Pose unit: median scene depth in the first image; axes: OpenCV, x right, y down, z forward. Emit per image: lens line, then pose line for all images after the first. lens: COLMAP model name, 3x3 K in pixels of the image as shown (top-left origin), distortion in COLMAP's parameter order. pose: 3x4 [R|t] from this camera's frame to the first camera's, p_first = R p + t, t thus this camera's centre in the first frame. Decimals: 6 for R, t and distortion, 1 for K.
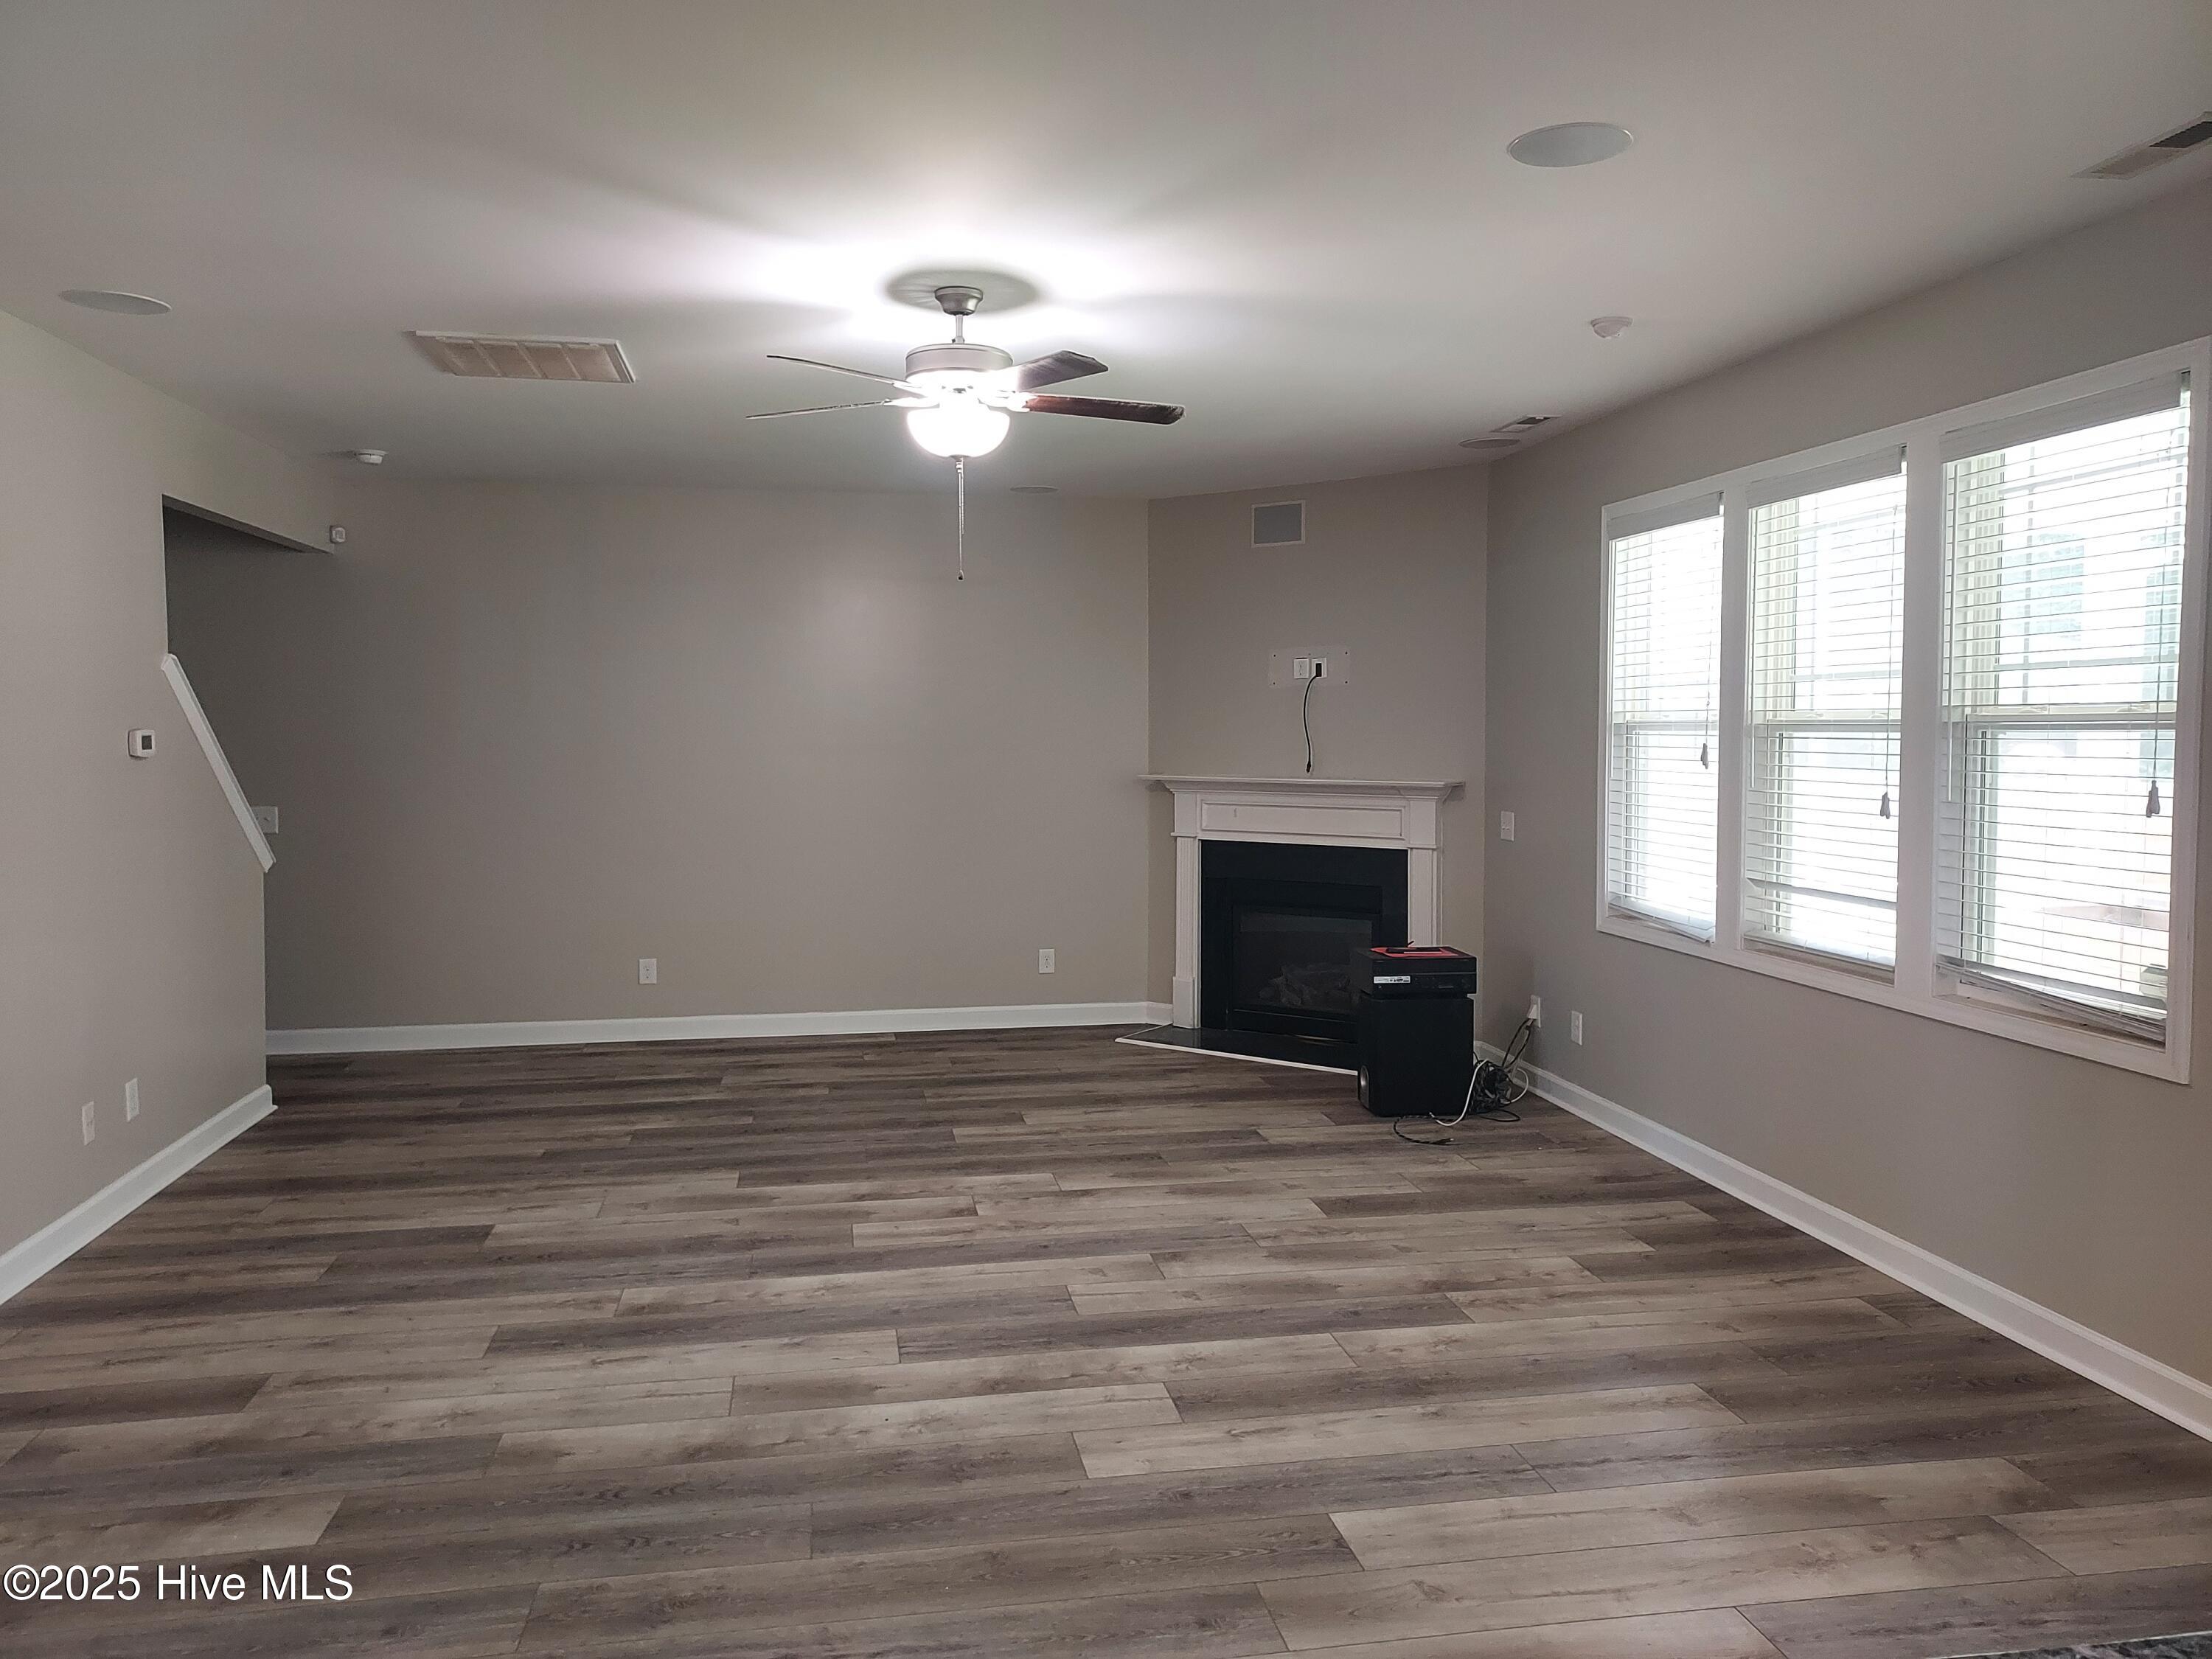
lens RADIAL K [[1598.0, 0, 1106.0], [0, 1598.0, 812.0], [0, 0, 1]] dist [0.105041, -0.164789]
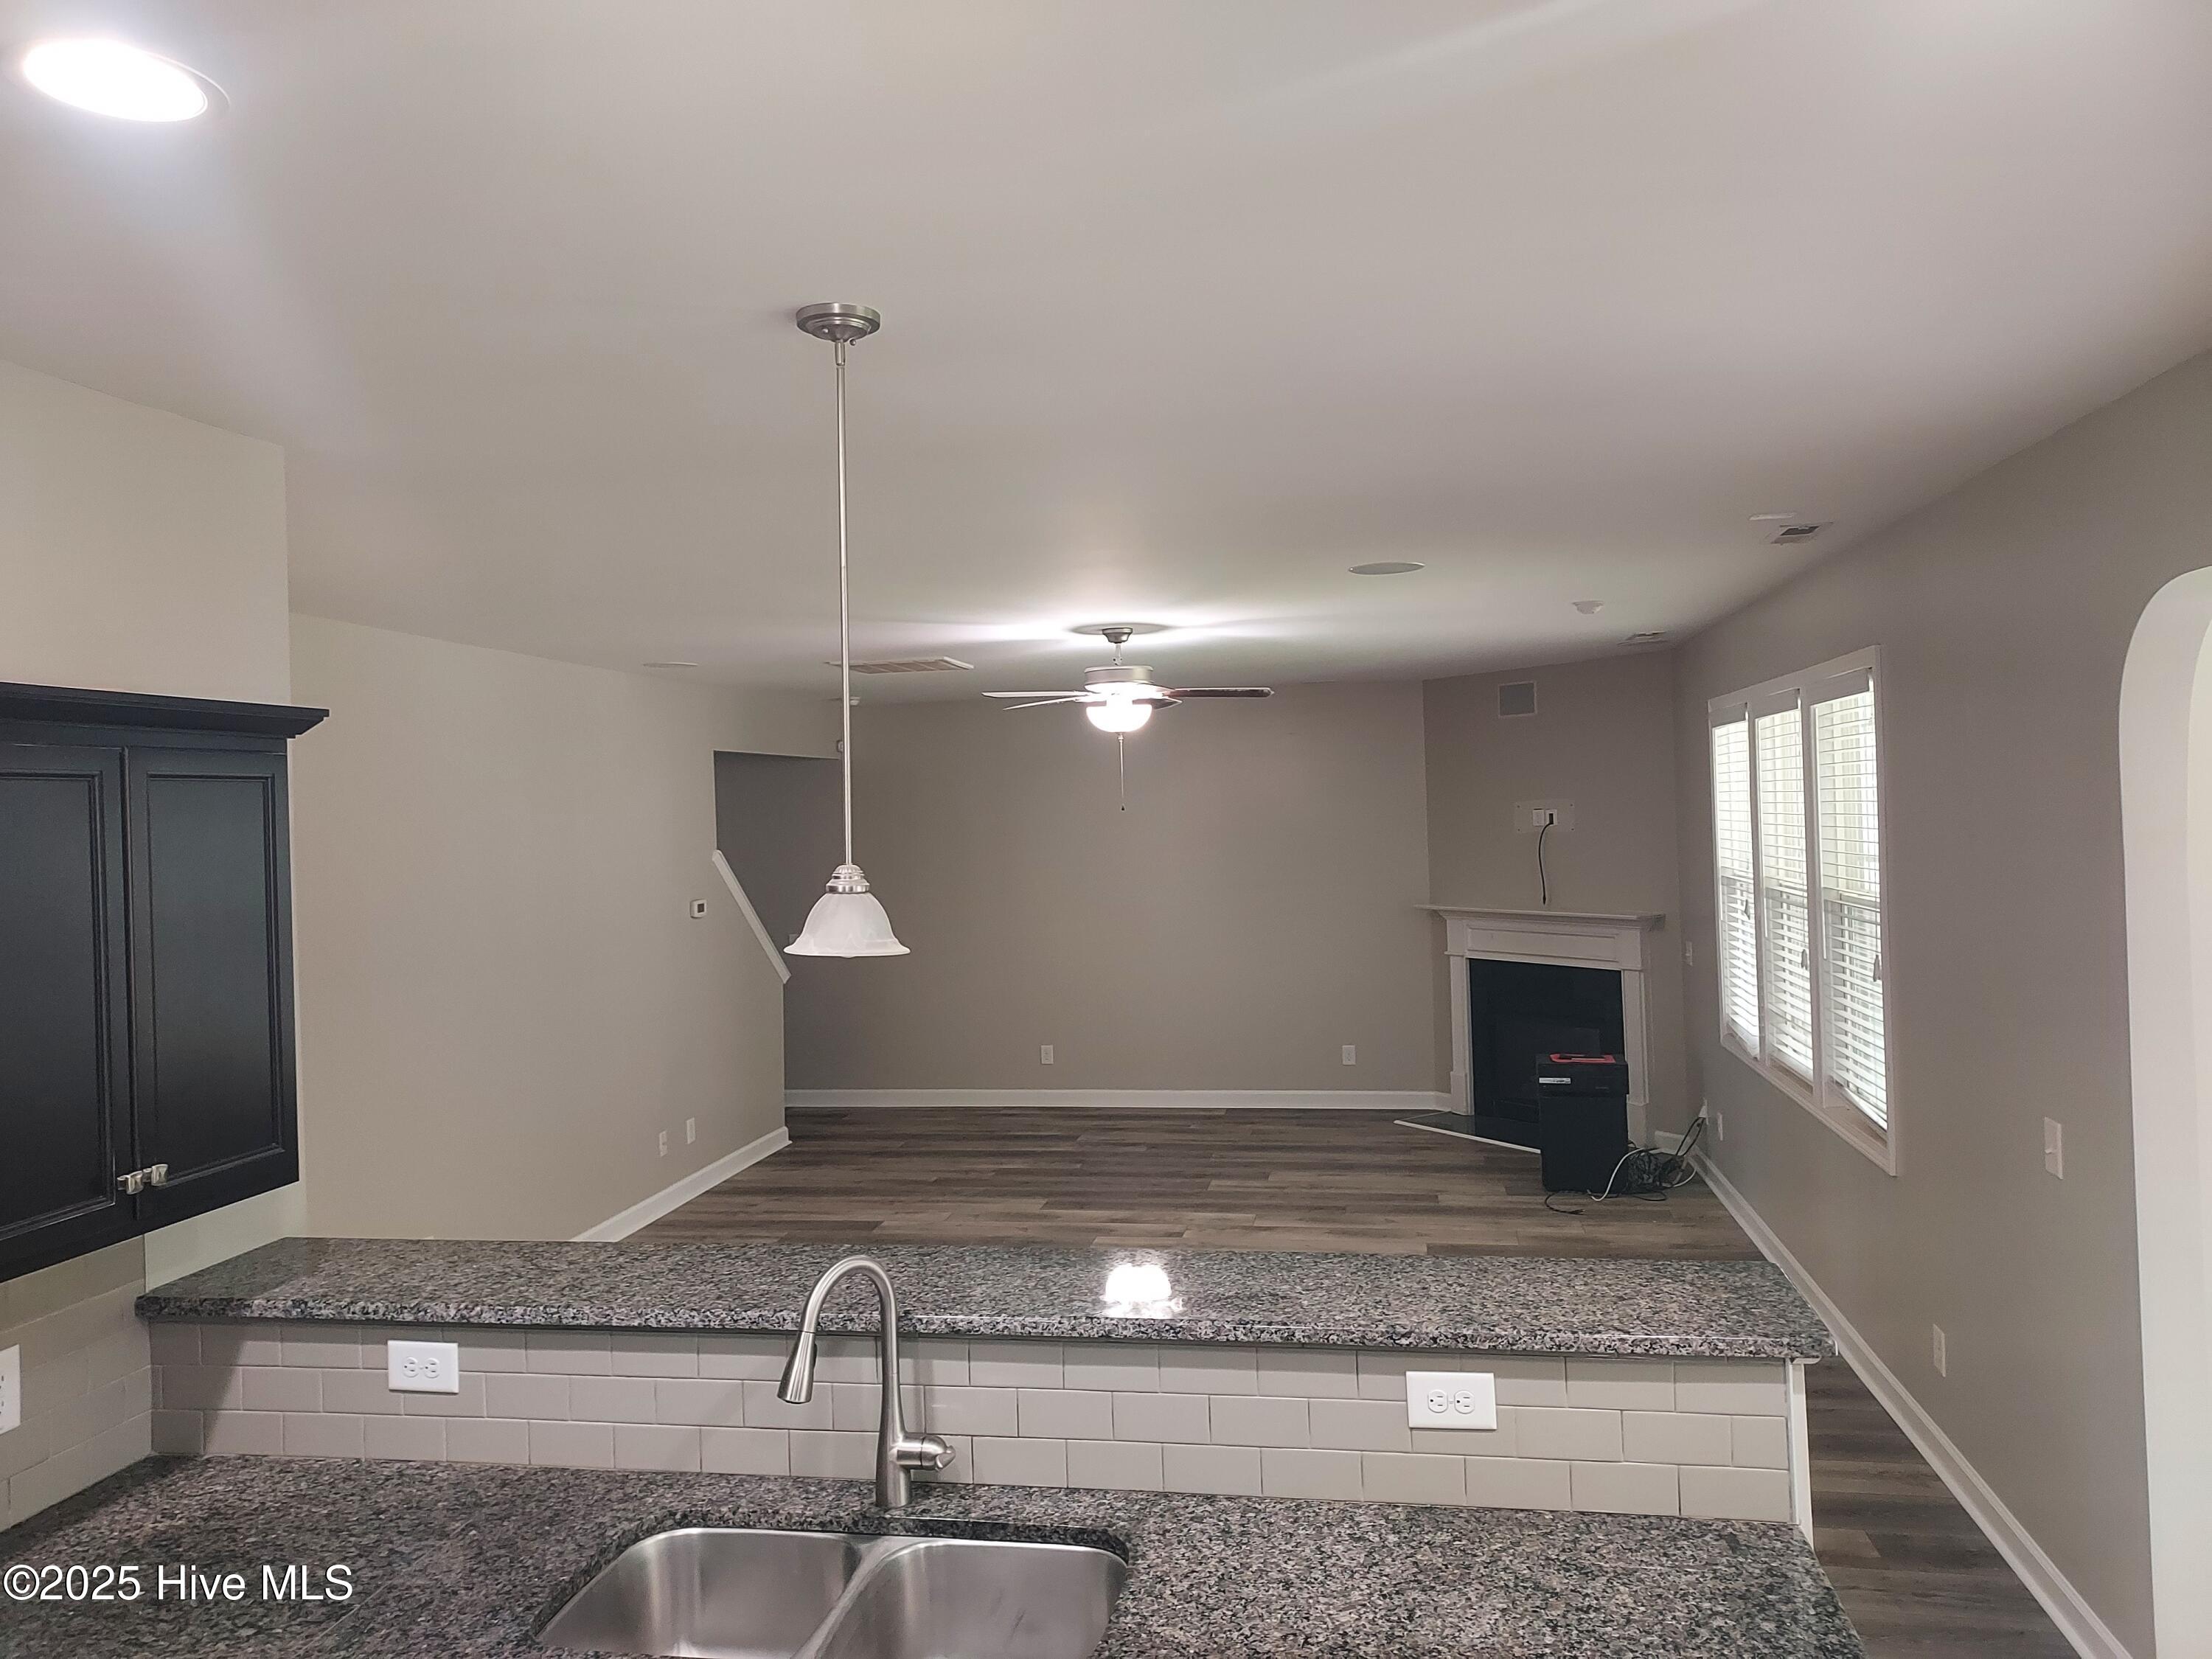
lens RADIAL K [[1598.0, 0, 1106.0], [0, 1598.0, 812.0], [0, 0, 1]] dist [0.105041, -0.164789]
pose [[0.936258, -0.028079, -0.350189, 0.307311], [0.011460, 0.998711, -0.049438, -0.047763], [0.351126, 0.042274, 0.935374, -0.316136]]
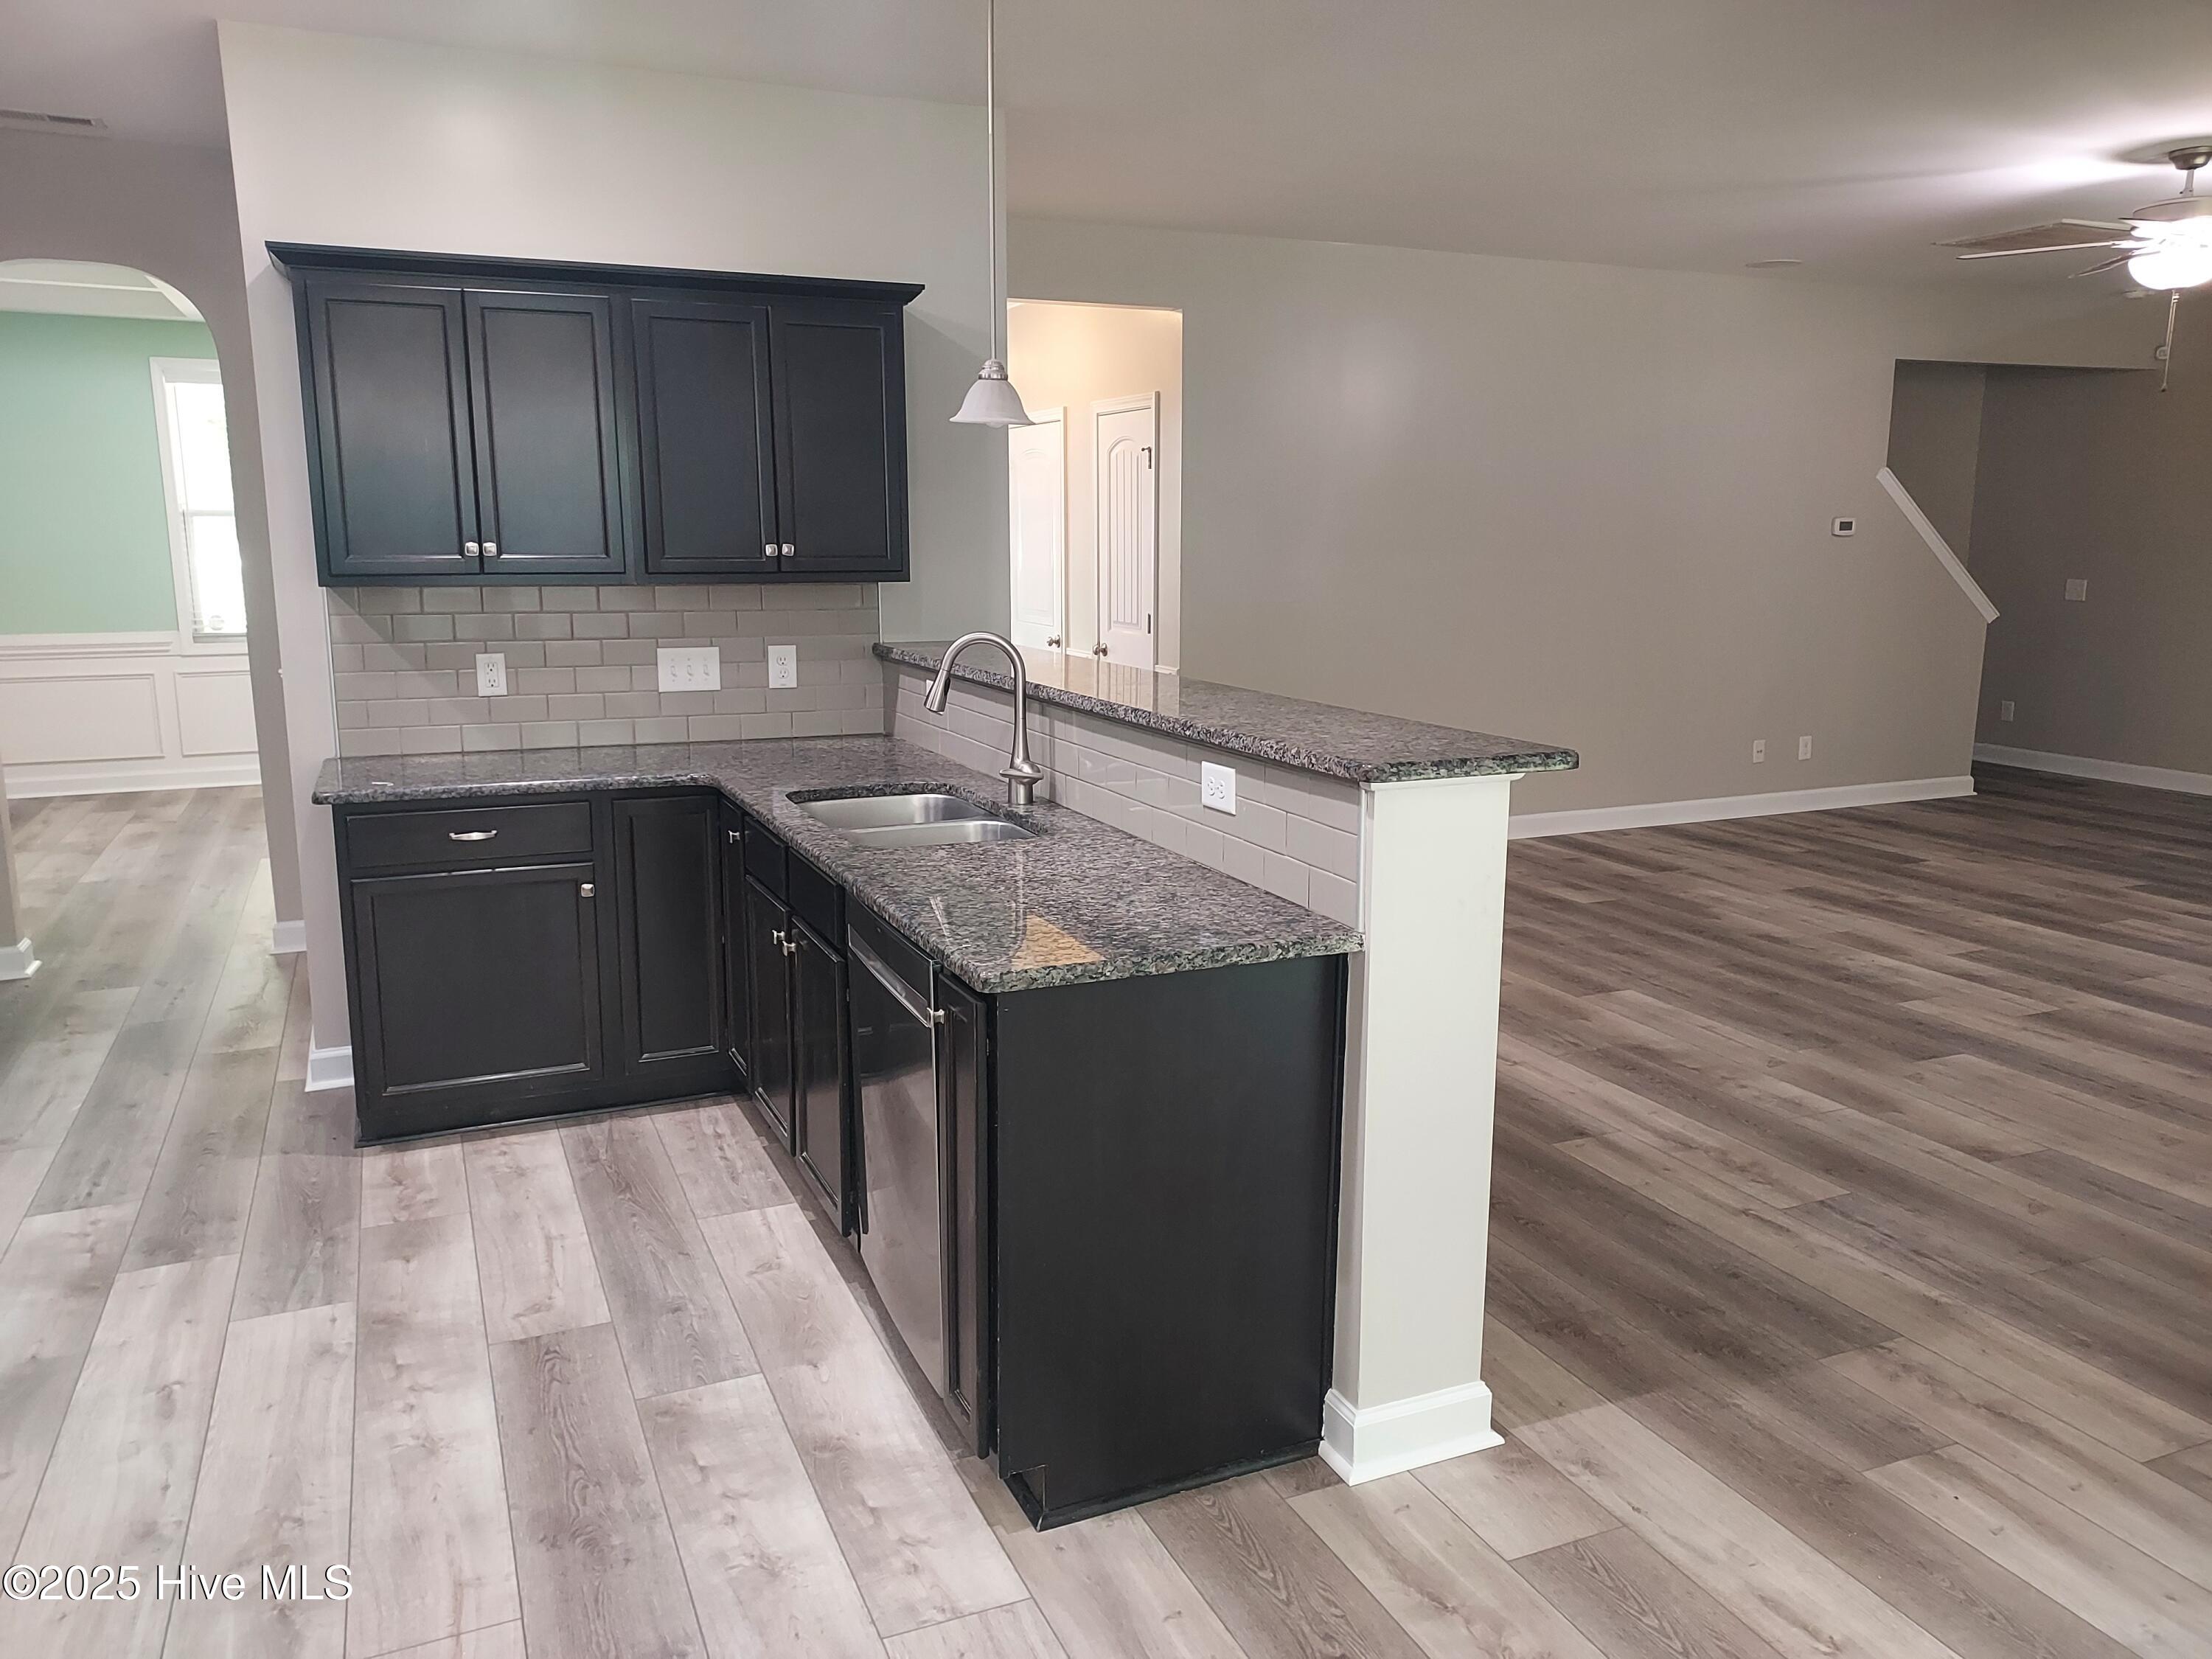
lens RADIAL K [[1627.3, 0, 1111.5], [0, 1627.3, 822.6], [0, 0, 1]] dist [-0.004736, 0.027179]
pose [[0.235478, 0.178028, -0.955435, 0.695649], [-0.050519, 0.983993, 0.170898, 0.005850], [0.970566, 0.008025, 0.240703, -0.059702]]
